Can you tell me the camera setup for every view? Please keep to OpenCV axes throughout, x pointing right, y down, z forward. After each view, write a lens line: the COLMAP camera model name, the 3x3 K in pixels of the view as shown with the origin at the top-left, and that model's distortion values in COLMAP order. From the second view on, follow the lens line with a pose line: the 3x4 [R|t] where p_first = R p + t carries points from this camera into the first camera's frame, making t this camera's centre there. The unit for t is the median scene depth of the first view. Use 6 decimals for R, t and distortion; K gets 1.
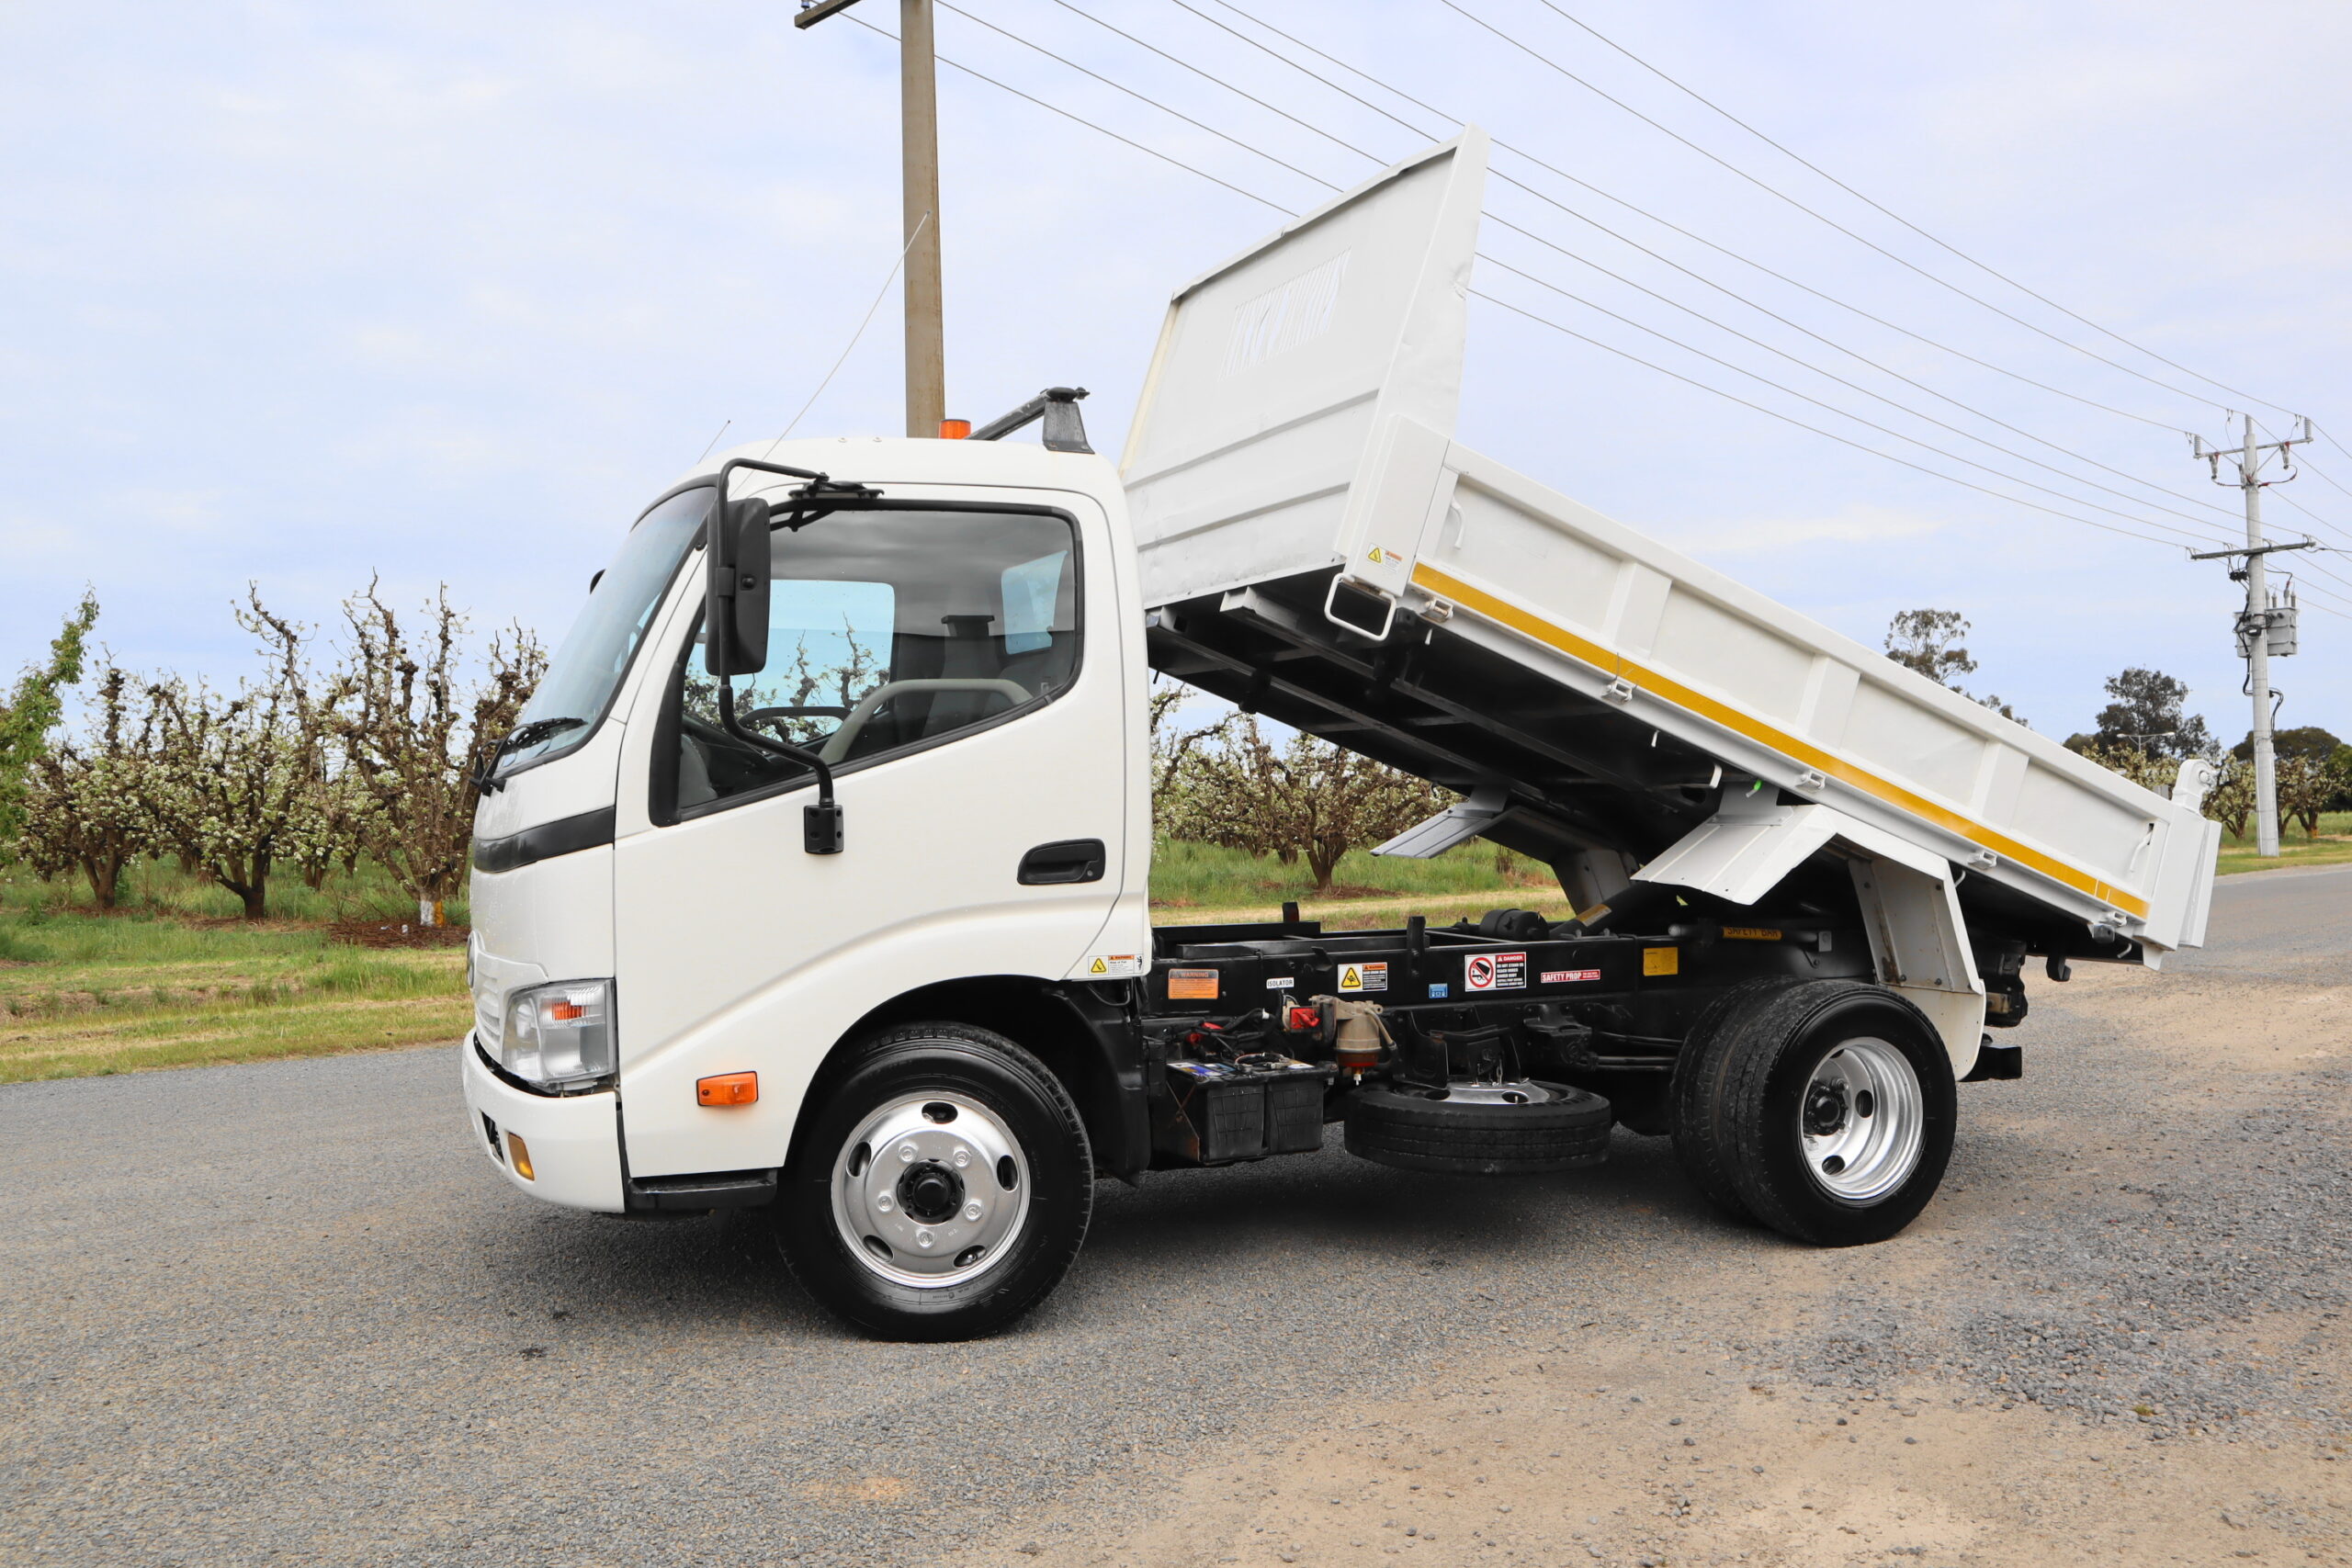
lens RADIAL K [[1937.1, 0, 1183.7], [0, 1937.1, 839.1], [0, 0, 1]] dist [-0.043687, 0.007571]
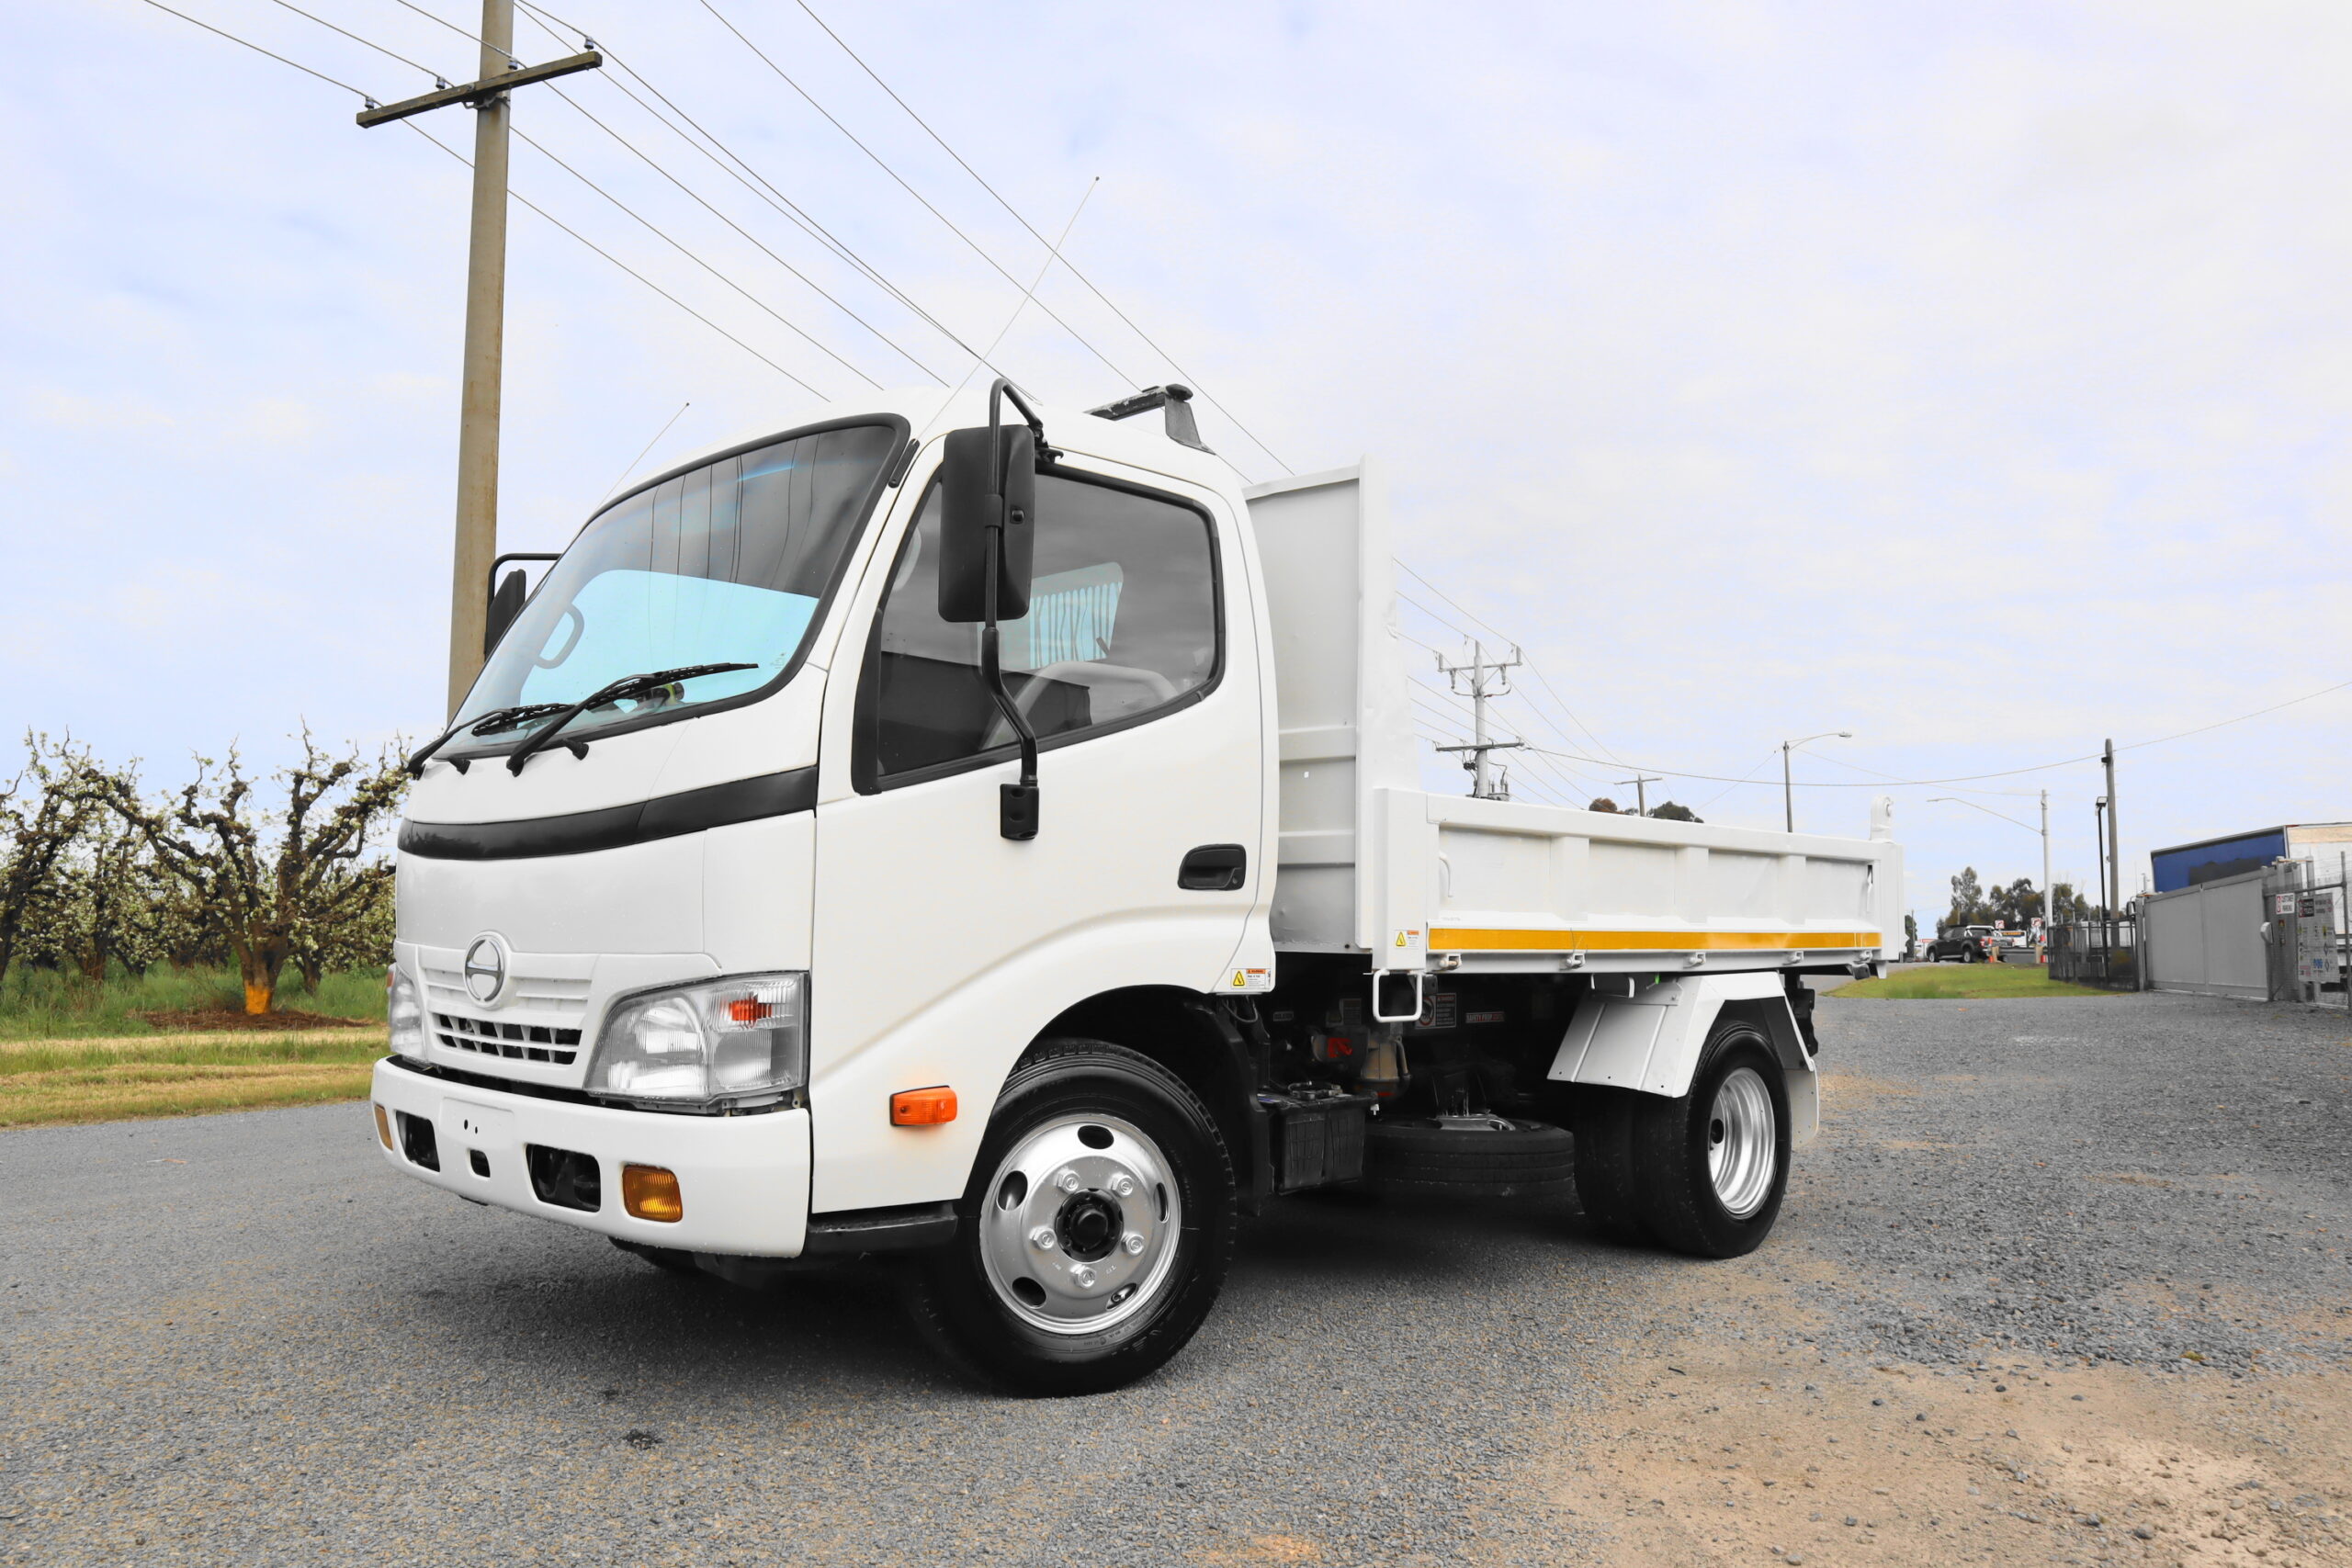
lens RADIAL K [[1722.4, 0, 1178.8], [0, 1722.4, 834.6], [0, 0, 1]] dist [-0.150296, 0.143884]
pose [[0.931869, 0.044646, 0.360038, -0.377973], [-0.015113, 0.996315, -0.084430, 0.066730], [-0.362480, 0.073236, 0.929109, 0.229599]]
